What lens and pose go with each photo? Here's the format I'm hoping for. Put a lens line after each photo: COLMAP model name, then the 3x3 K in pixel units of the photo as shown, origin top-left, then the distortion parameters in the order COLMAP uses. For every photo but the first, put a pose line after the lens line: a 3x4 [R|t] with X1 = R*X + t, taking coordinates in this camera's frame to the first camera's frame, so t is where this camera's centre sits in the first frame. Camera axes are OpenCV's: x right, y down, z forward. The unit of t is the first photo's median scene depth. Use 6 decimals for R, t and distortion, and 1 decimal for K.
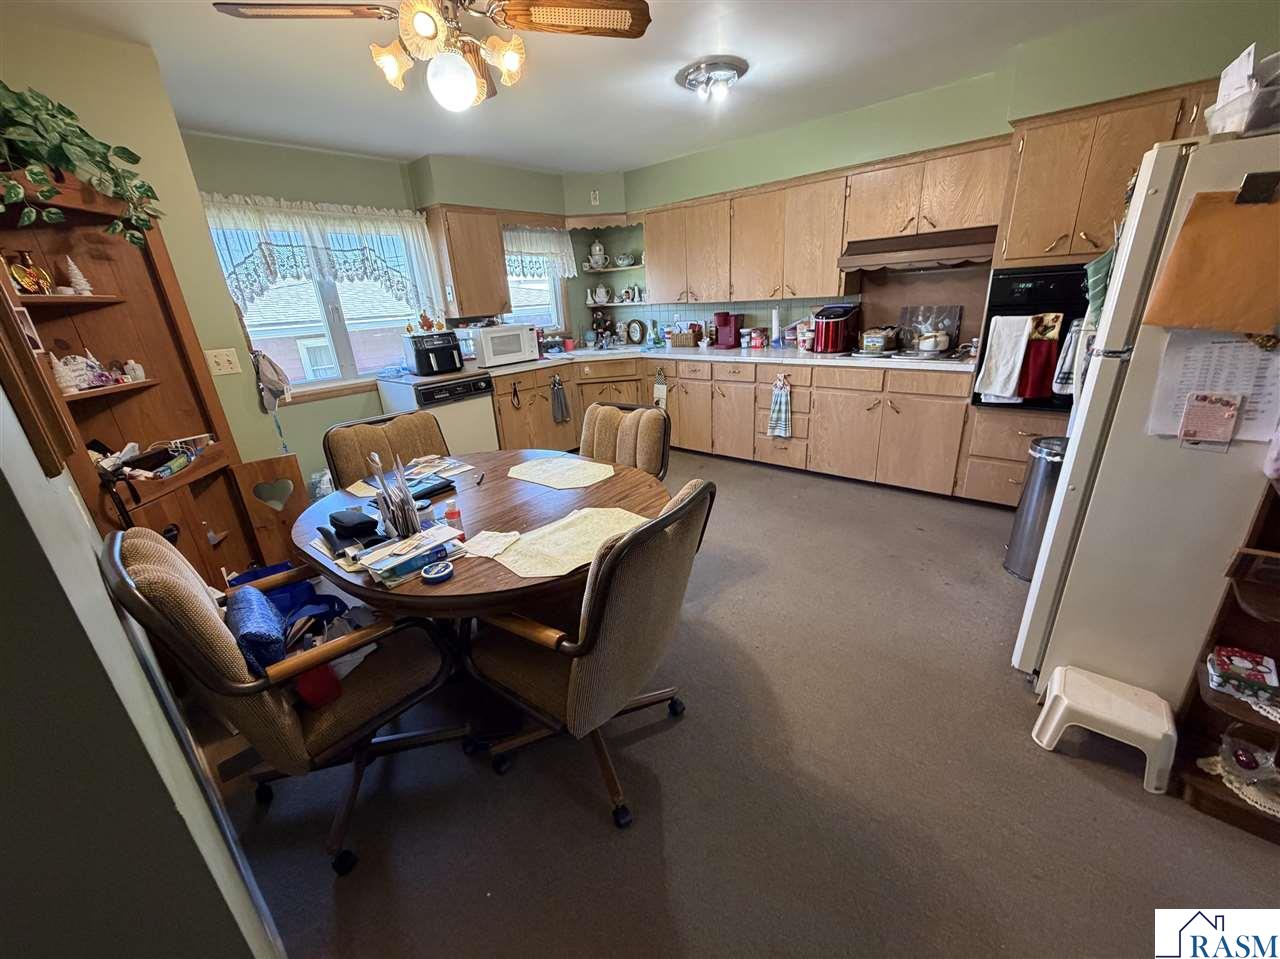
lens RADIAL K [[507.4, 0, 636.4], [0, 507.4, 478.3], [0, 0, 1]] dist [0.000173, -0.000829]
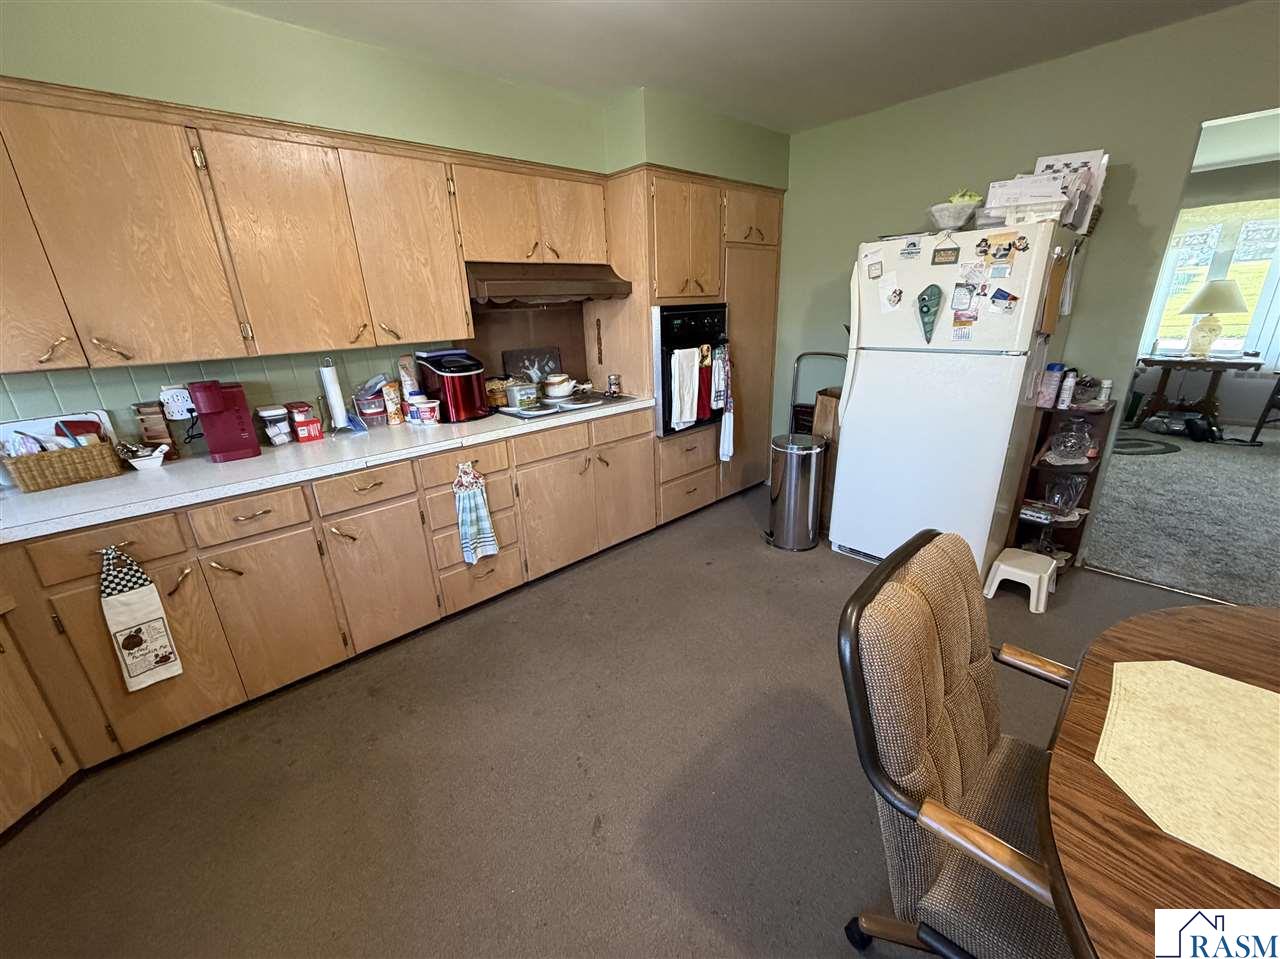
lens RADIAL K [[507.4, 0, 640.2], [0, 507.4, 478.1], [0, 0, 1]] dist [0.000173, -0.000829]
pose [[0.121101, -0.268493, 0.955639, -0.272090], [0.368759, 0.905997, 0.207816, -0.236077], [-0.921603, 0.327233, 0.208726, 0.680310]]
